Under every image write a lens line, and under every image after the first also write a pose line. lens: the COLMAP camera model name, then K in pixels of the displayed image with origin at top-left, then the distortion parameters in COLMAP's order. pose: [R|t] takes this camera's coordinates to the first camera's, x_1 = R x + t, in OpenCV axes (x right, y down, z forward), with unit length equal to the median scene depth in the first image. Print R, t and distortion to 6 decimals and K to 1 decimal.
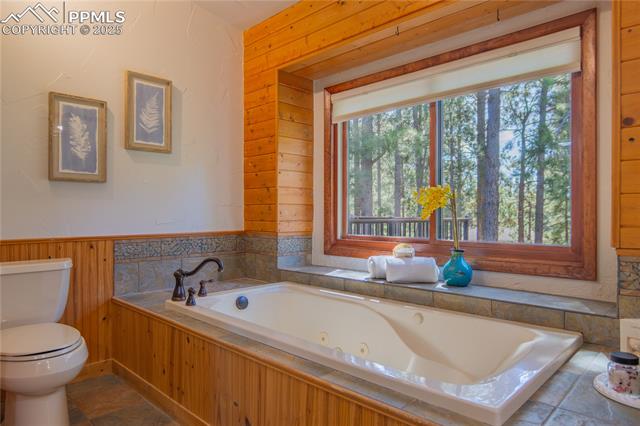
lens RADIAL K [[406.5, 0, 319.8], [0, 406.5, 214.0], [0, 0, 1]] dist [-0.010851, -0.002163]
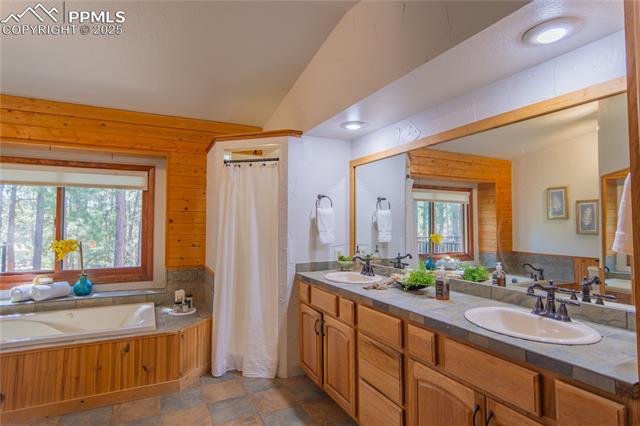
lens RADIAL K [[345.0, 0, 319.8], [0, 345.0, 211.8], [0, 0, 1]] dist [-0.011239, 0.005544]
pose [[0.335869, 0.032379, 0.941352, -0.777291], [0.000128, 0.999407, -0.034422, -0.144142], [-0.941909, 0.011682, 0.335665, -0.527765]]
